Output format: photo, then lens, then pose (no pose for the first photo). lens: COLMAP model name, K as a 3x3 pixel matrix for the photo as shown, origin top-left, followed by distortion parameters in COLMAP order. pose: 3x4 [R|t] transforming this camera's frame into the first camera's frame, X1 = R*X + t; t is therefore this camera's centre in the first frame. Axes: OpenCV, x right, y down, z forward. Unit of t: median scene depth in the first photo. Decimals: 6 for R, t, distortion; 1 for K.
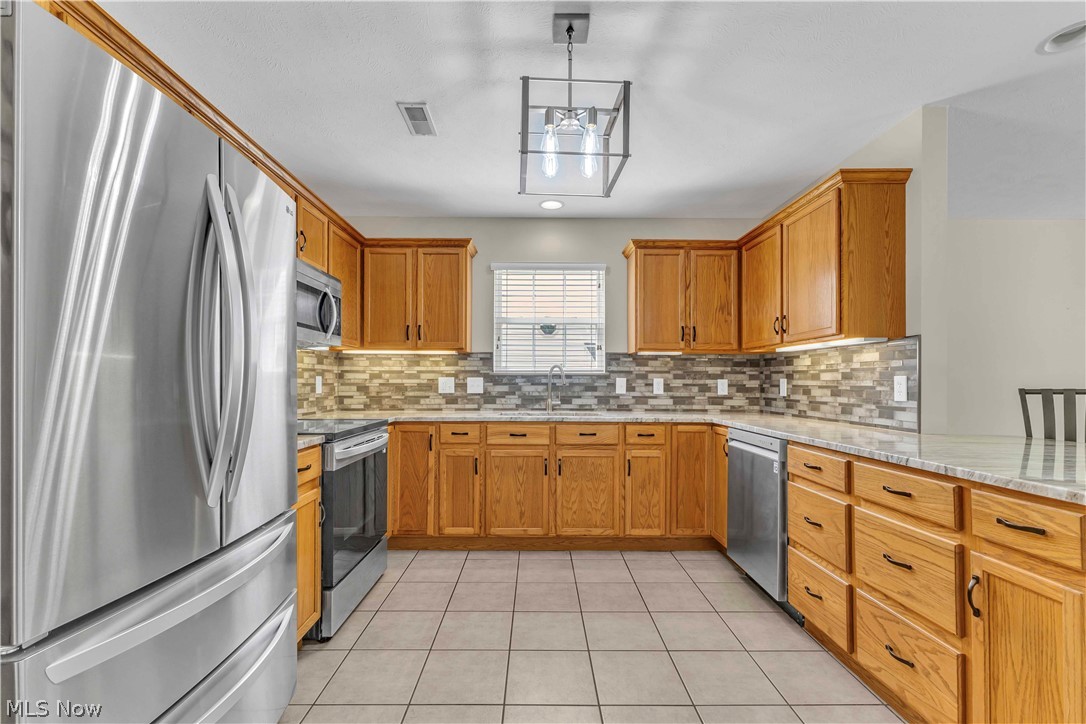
lens RADIAL K [[473.1, 0, 546.9], [0, 473.1, 377.7], [0, 0, 1]] dist [0.008504, -0.002055]
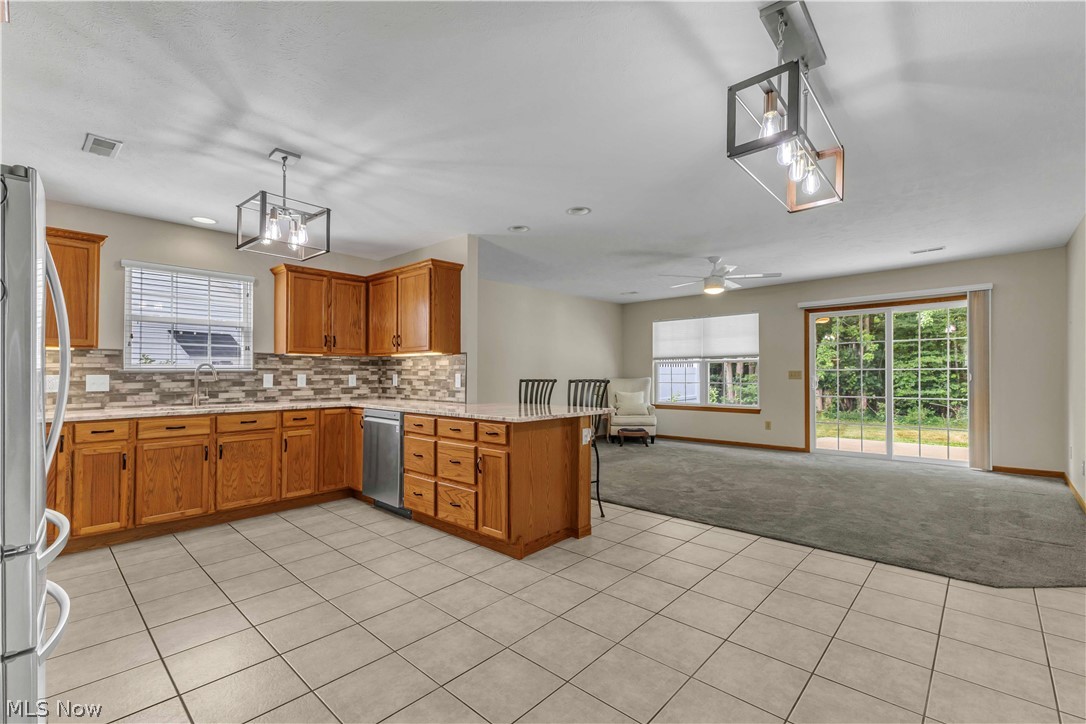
lens RADIAL K [[473.1, 0, 543.9], [0, 473.1, 365.1], [0, 0, 1]] dist [0.008504, -0.002055]
pose [[0.692614, 0.005826, 0.721285, -0.259101], [-0.002727, 0.999981, -0.005459, -0.020711], [-0.721303, 0.001814, 0.692617, -0.377463]]
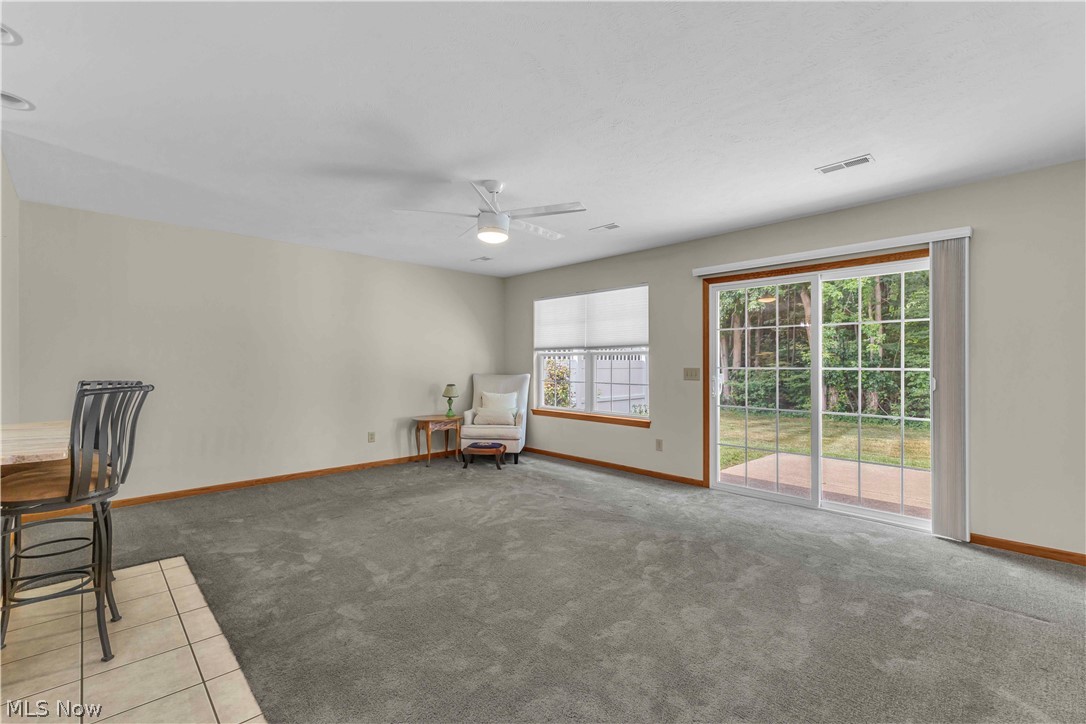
lens RADIAL K [[473.1, 0, 541.9], [0, 473.1, 350.8], [0, 0, 1]] dist [0.008504, -0.002055]
pose [[0.734625, 0.018195, 0.678229, 0.700753], [-0.011259, 0.999830, -0.014627, -0.035914], [-0.678380, 0.003109, 0.734705, -0.479186]]
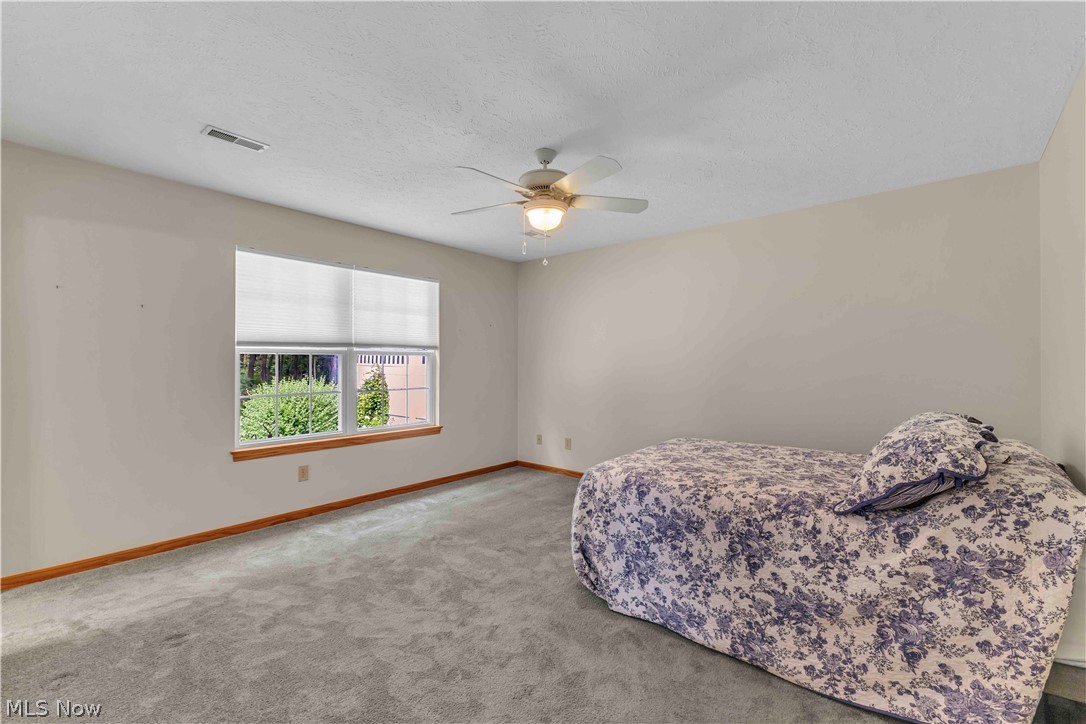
lens RADIAL K [[473.1, 0, 547.5], [0, 473.1, 365.3], [0, 0, 1]] dist [0.008504, -0.002055]
pose [[-0.743359, -0.008358, 0.668840, 0.781871], [-0.014919, 0.999880, -0.004086, -0.021408], [-0.668726, -0.013015, -0.743395, 1.286549]]
